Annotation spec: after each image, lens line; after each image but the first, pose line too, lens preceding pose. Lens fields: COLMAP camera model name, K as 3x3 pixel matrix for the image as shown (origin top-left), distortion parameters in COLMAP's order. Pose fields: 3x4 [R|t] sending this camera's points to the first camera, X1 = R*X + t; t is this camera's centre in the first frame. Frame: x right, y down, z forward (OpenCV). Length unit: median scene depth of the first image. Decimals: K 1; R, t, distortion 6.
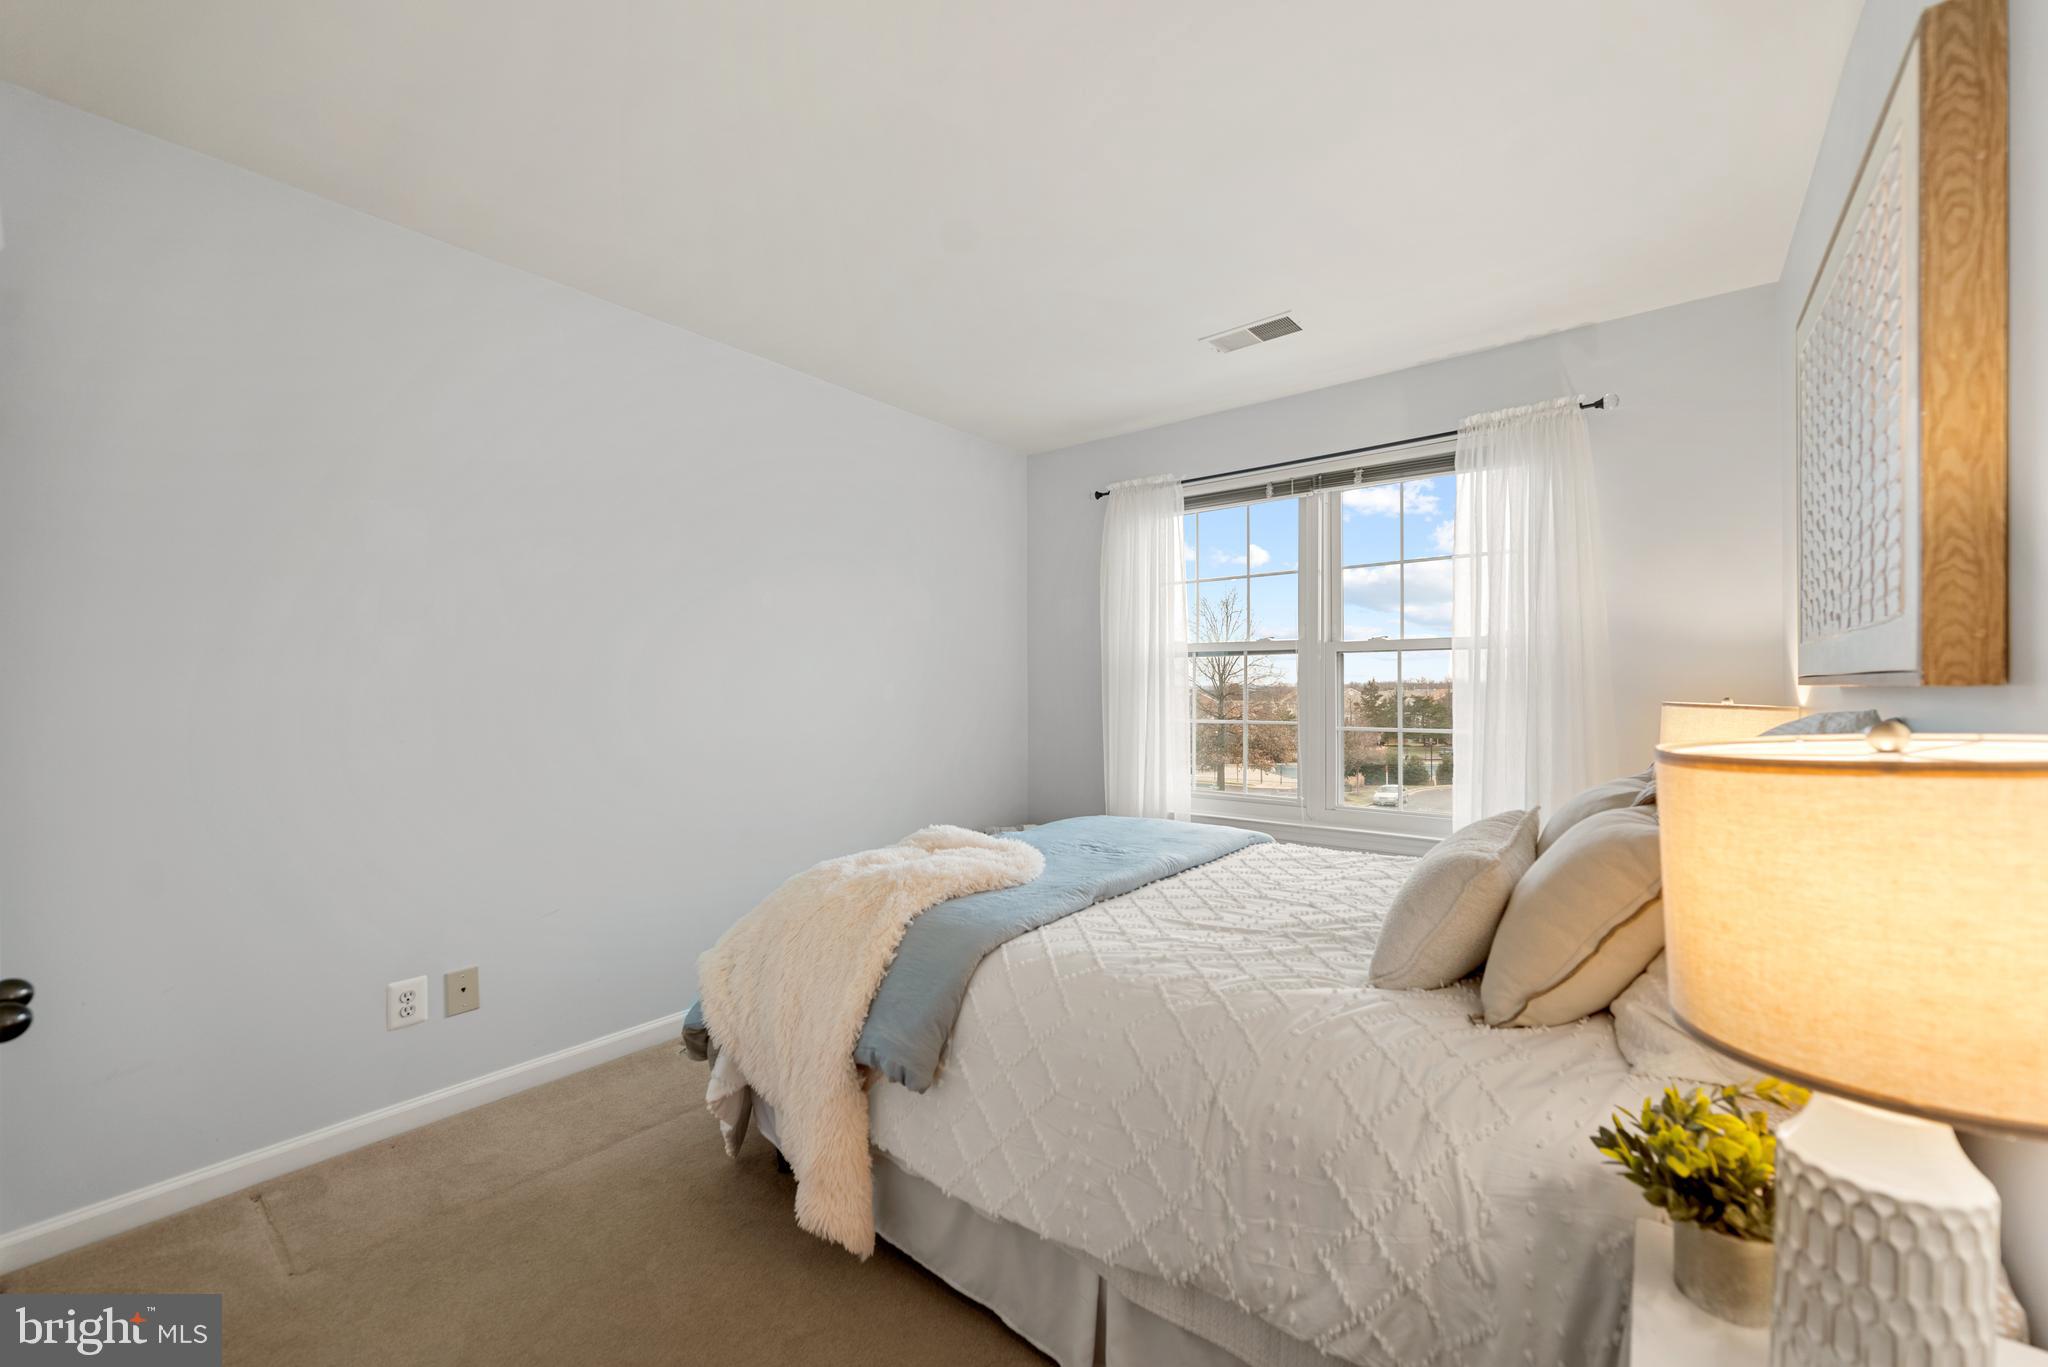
lens RADIAL K [[813.2, 0, 1054.6], [0, 813.2, 695.2], [0, 0, 1]] dist [-0.000156, -0.000433]
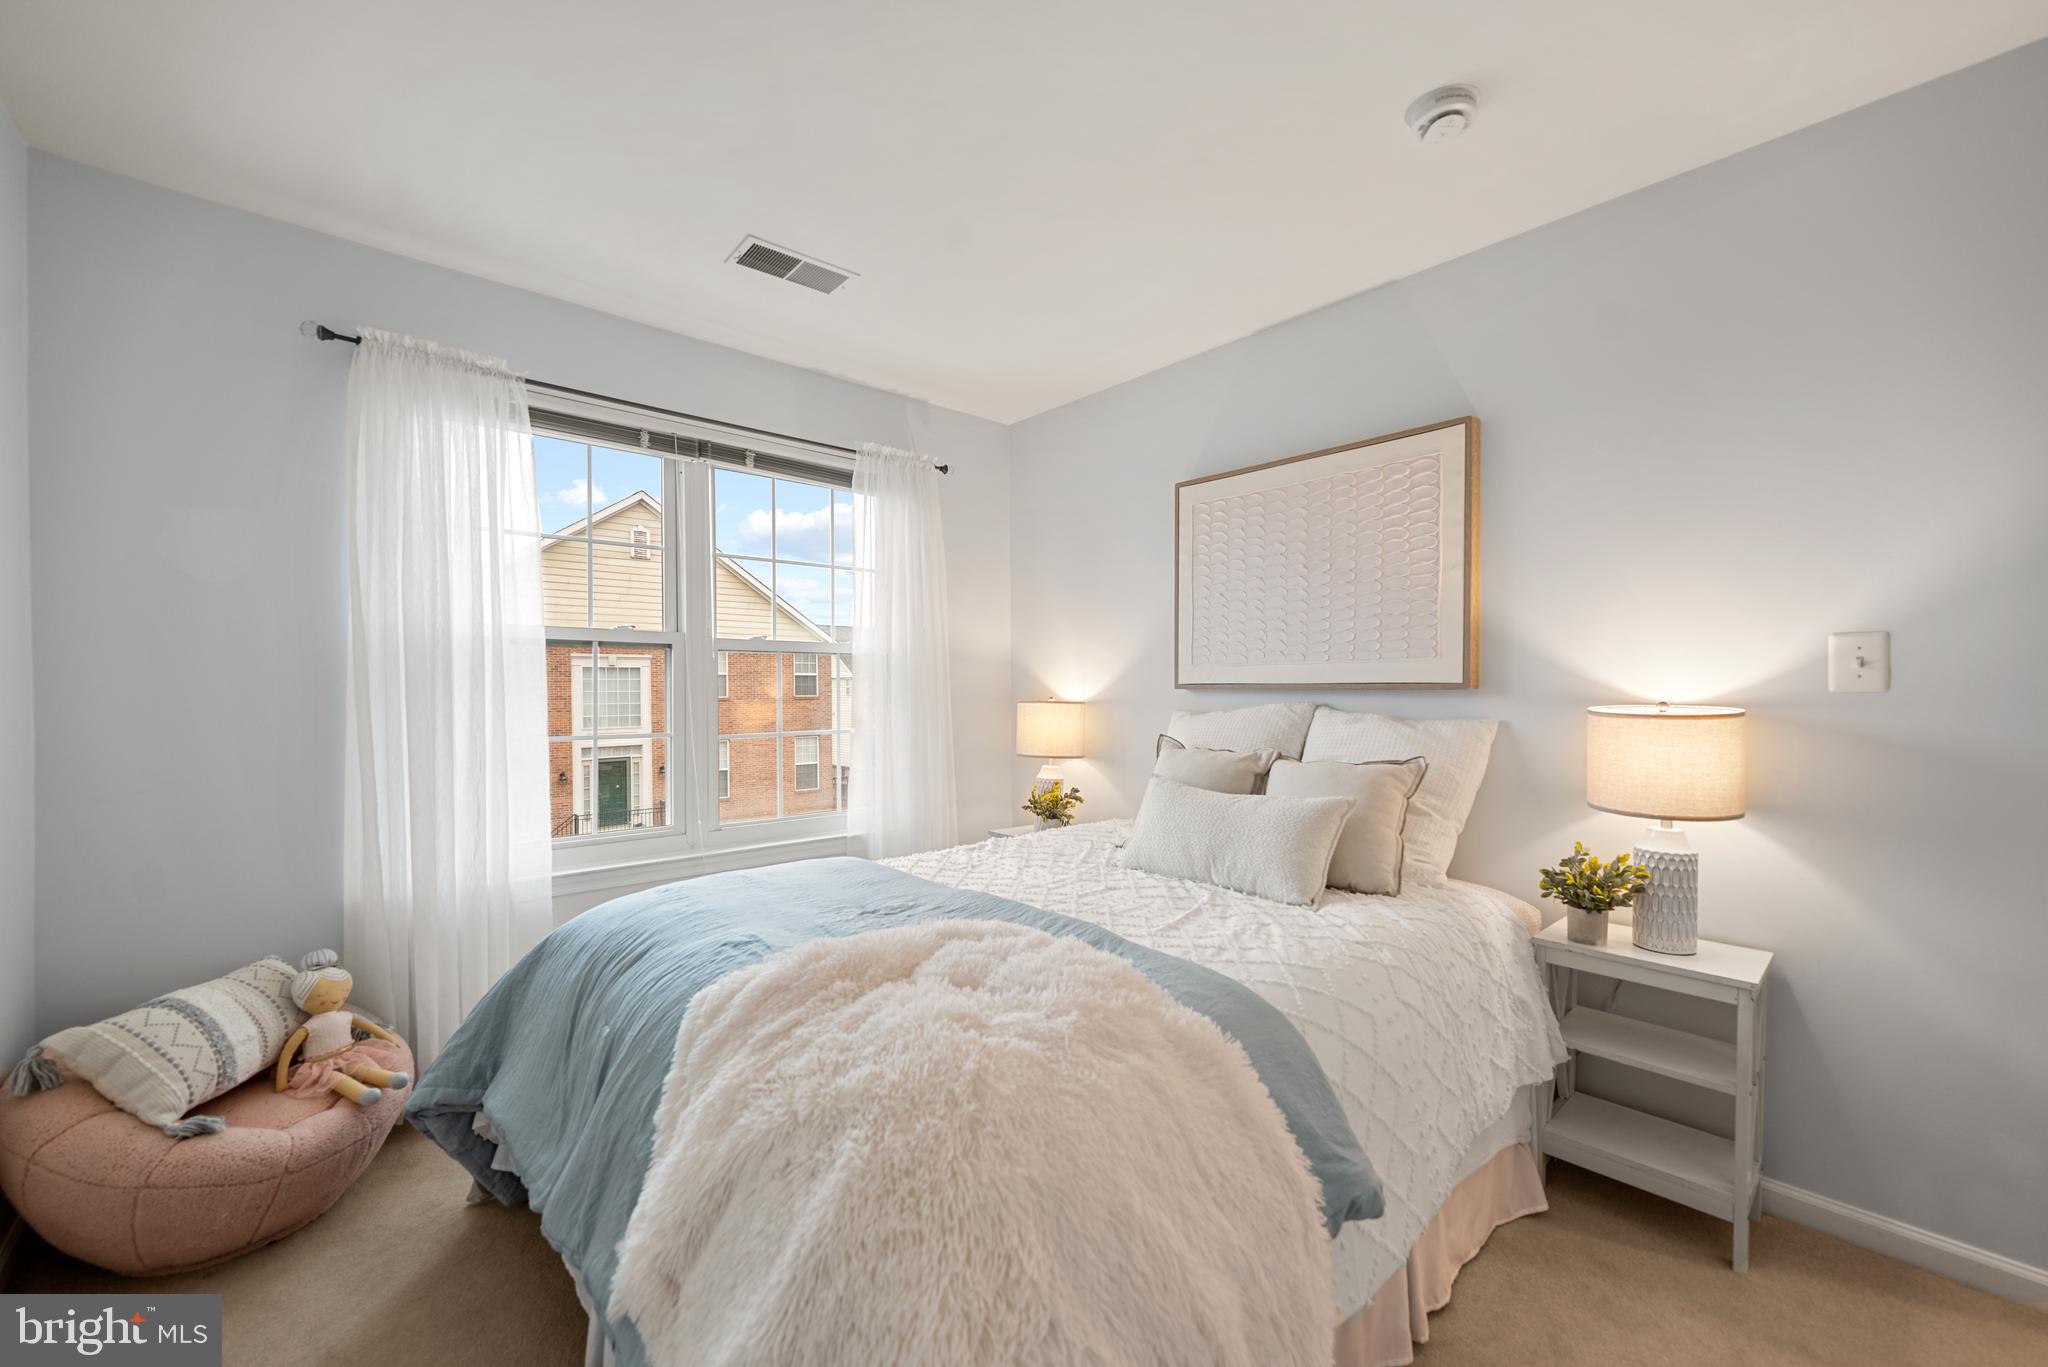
lens RADIAL K [[813.2, 0, 1015.3], [0, 813.2, 705.0], [0, 0, 1]] dist [-0.000156, -0.000433]
pose [[0.157779, -0.032523, 0.986939, -0.526433], [0.001172, 0.999463, 0.032748, -0.024719], [-0.987474, -0.004011, 0.157732, 0.603064]]
